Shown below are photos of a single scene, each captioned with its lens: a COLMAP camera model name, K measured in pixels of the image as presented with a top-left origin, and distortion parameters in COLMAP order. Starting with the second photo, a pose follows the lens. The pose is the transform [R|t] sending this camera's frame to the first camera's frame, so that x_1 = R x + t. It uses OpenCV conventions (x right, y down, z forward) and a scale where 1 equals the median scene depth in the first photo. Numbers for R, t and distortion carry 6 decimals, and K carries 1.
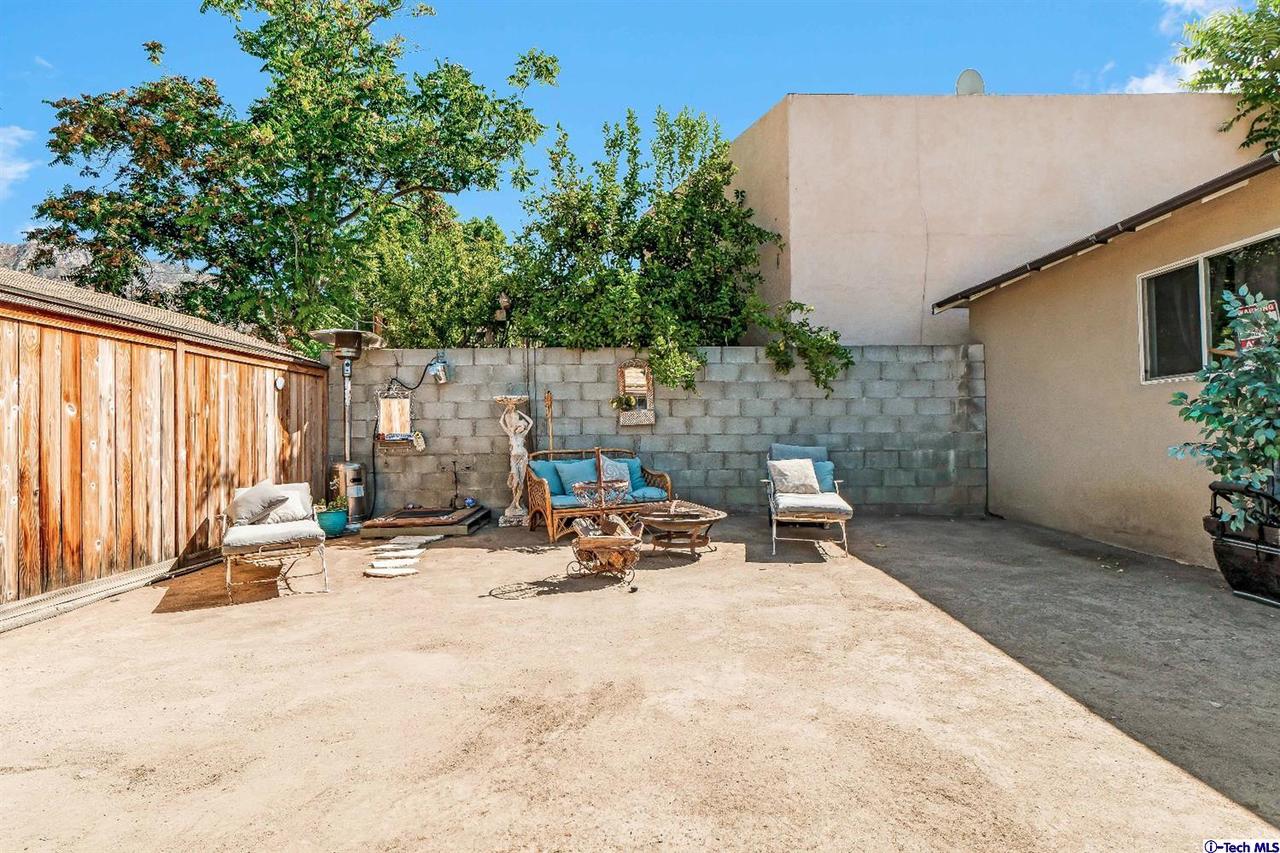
lens RADIAL K [[656.9, 0, 640.1], [0, 656.9, 415.3], [0, 0, 1]] dist [-0.004045, -0.000732]
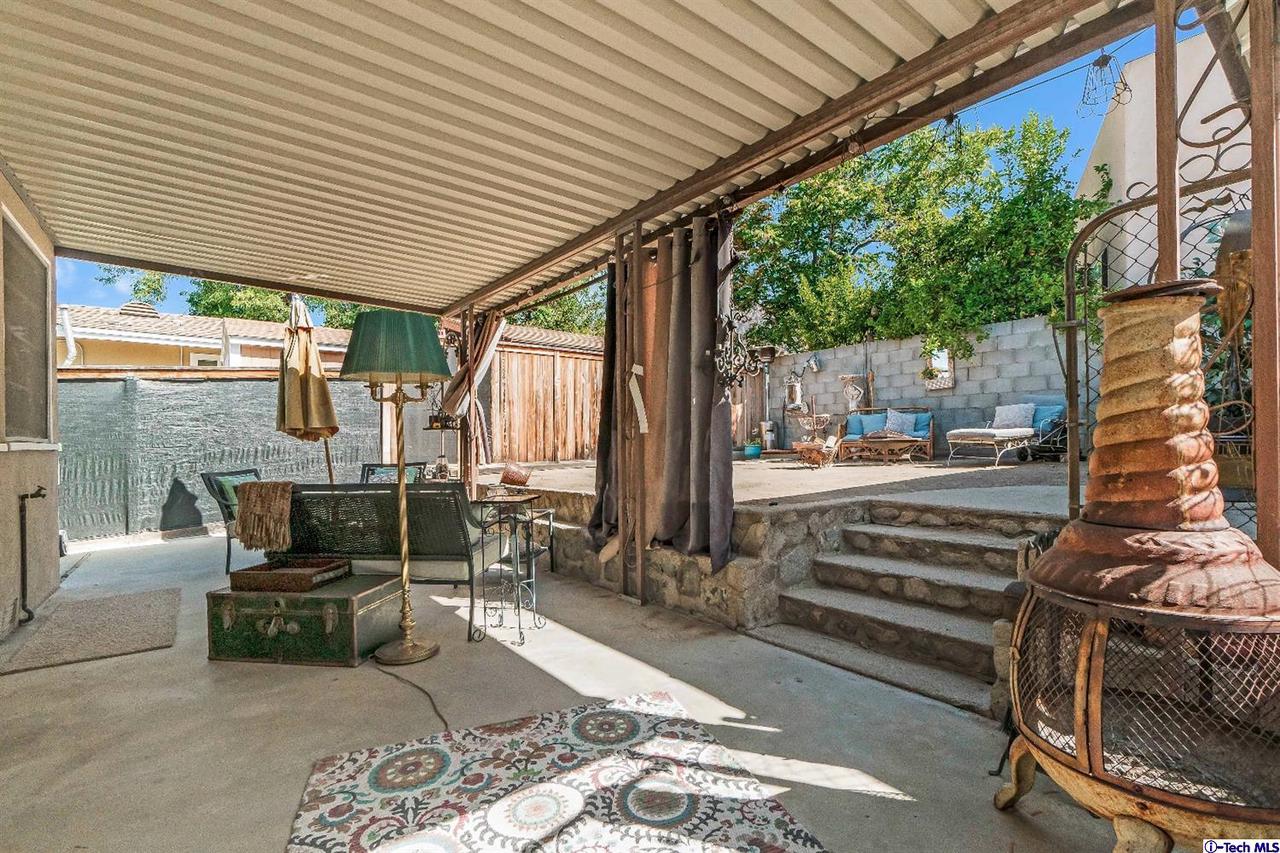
lens RADIAL K [[592.7, 0, 636.9], [0, 592.7, 441.1], [0, 0, 1]] dist [0.000662, 0.000146]
pose [[0.600267, -0.000154, -0.799799, 0.595638], [0.032846, 0.999161, 0.024459, 0.071061], [0.799125, -0.040952, 0.599769, -0.232961]]
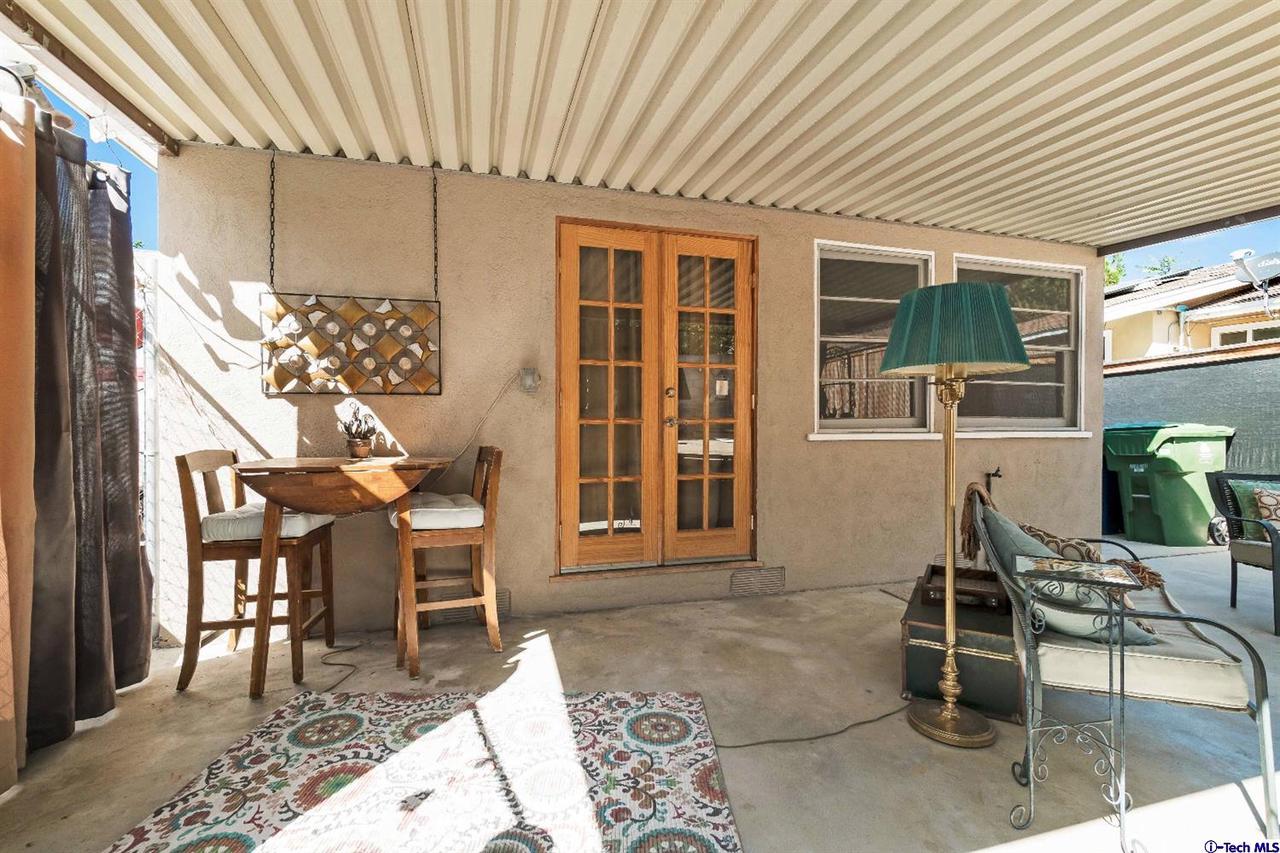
lens RADIAL K [[579.0, 0, 640.0], [0, 579.0, 426.5], [0, 0, 1]] dist [-0.001048, 0.000062]
pose [[-0.964663, 0.009597, -0.263312, 0.426392], [0.013564, 0.999820, -0.013253, 0.065275], [0.263138, -0.016356, -0.964620, 0.106591]]
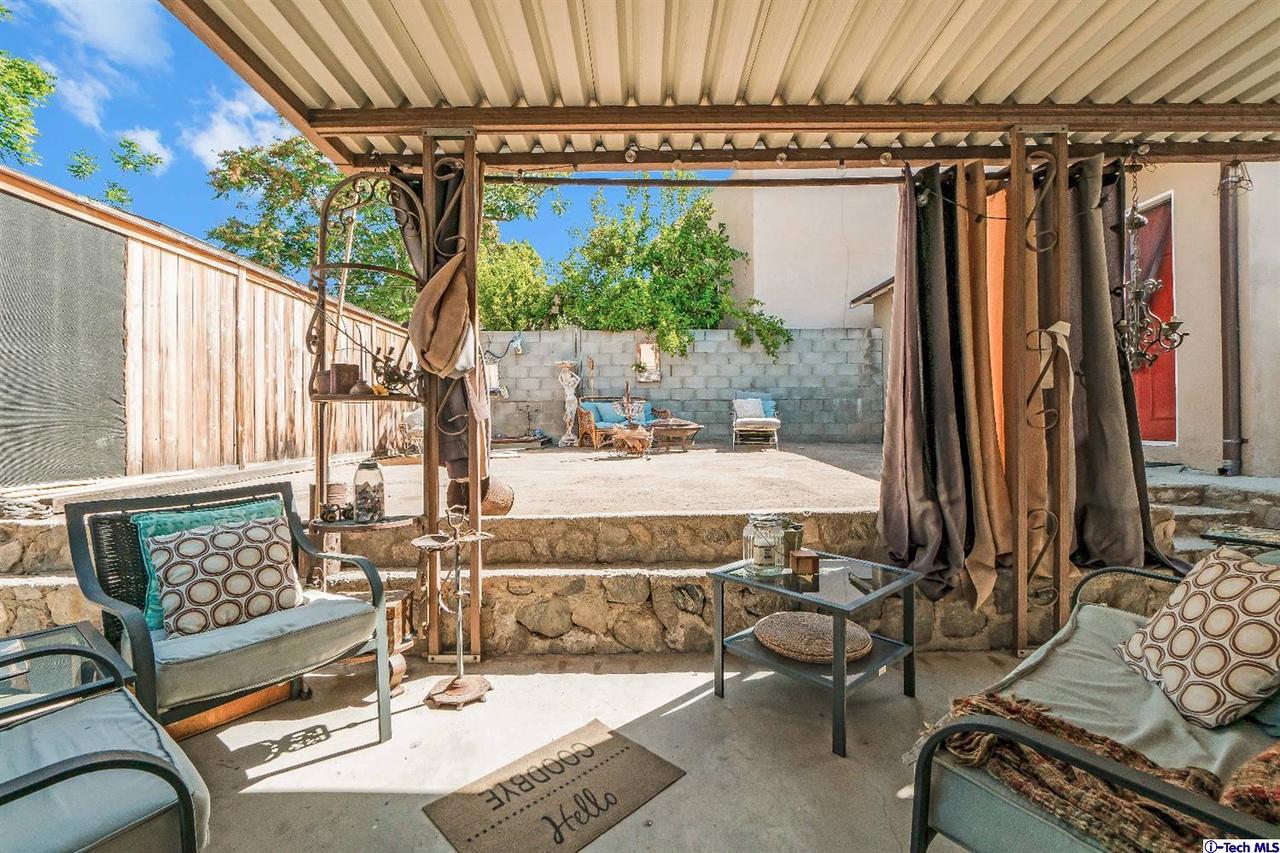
lens RADIAL K [[552.0, 0, 643.7], [0, 552.0, 420.8], [0, 0, 1]] dist [0.000315, -0.000223]
pose [[0.999960, -0.000873, -0.008848, -0.004979], [0.001114, 0.999626, 0.027325, 0.069852], [0.008821, -0.027334, 0.999587, -0.266921]]
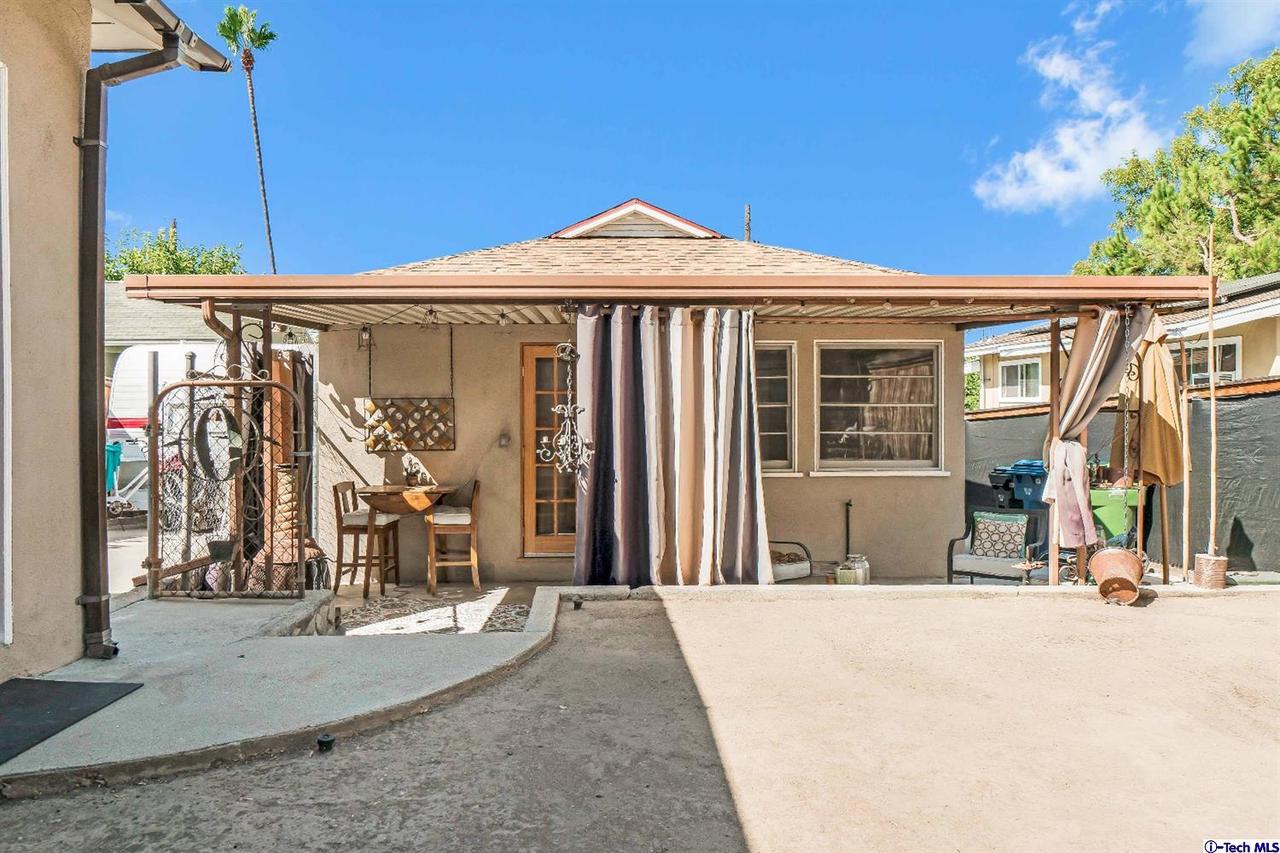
lens RADIAL K [[831.5, 0, 612.5], [0, 831.5, 417.4], [0, 0, 1]] dist [-0.015235, -0.000635]
pose [[-0.999851, 0.009493, -0.014408, 0.270775], [0.009813, 0.999703, -0.022315, 0.018807], [0.014192, -0.022453, -0.999647, 0.719647]]
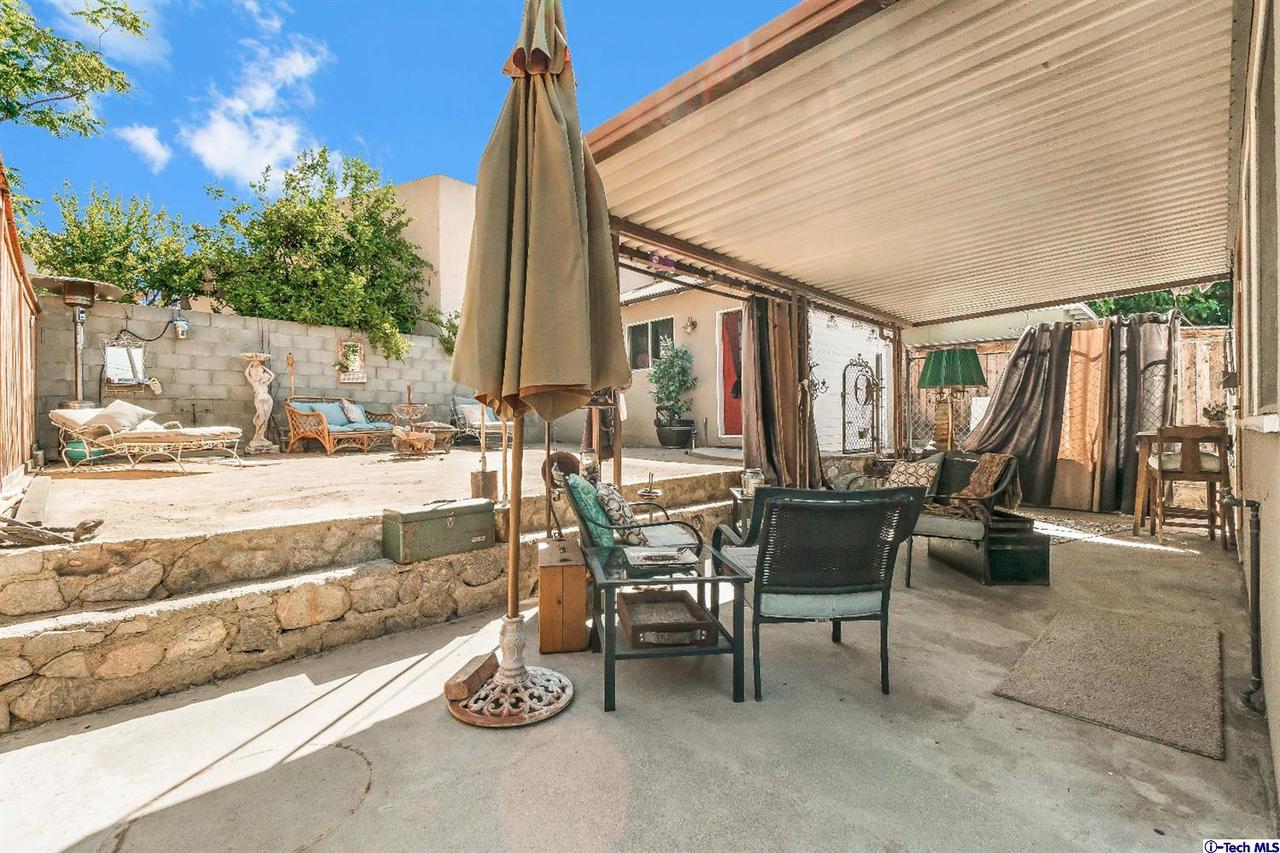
lens RADIAL K [[559.3, 0, 640.0], [0, 559.3, 426.5], [0, 0, 1]] dist [-0.002173, -0.000427]
pose [[0.709990, 0.000453, 0.704212, -0.419174], [-0.020781, 0.999578, 0.020308, 0.072705], [-0.703905, -0.029052, 0.709700, -0.311389]]
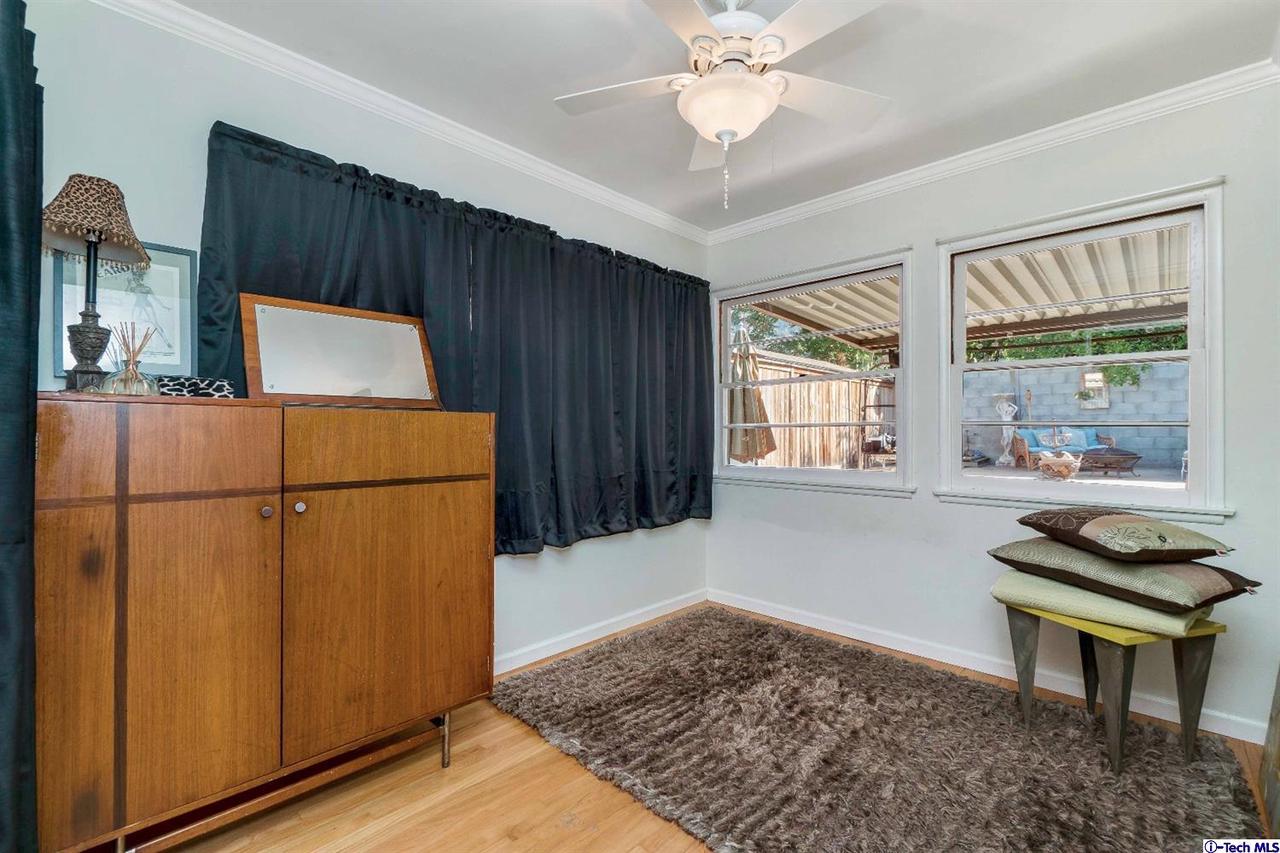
lens RADIAL K [[559.3, 0, 640.0], [0, 559.3, 426.5], [0, 0, 1]] dist [-0.002173, -0.000427]
pose [[0.725494, 0.001498, -0.688227, 0.127309], [0.018087, 0.999611, 0.021241, 0.009259], [0.687991, -0.027858, 0.725185, -0.749626]]
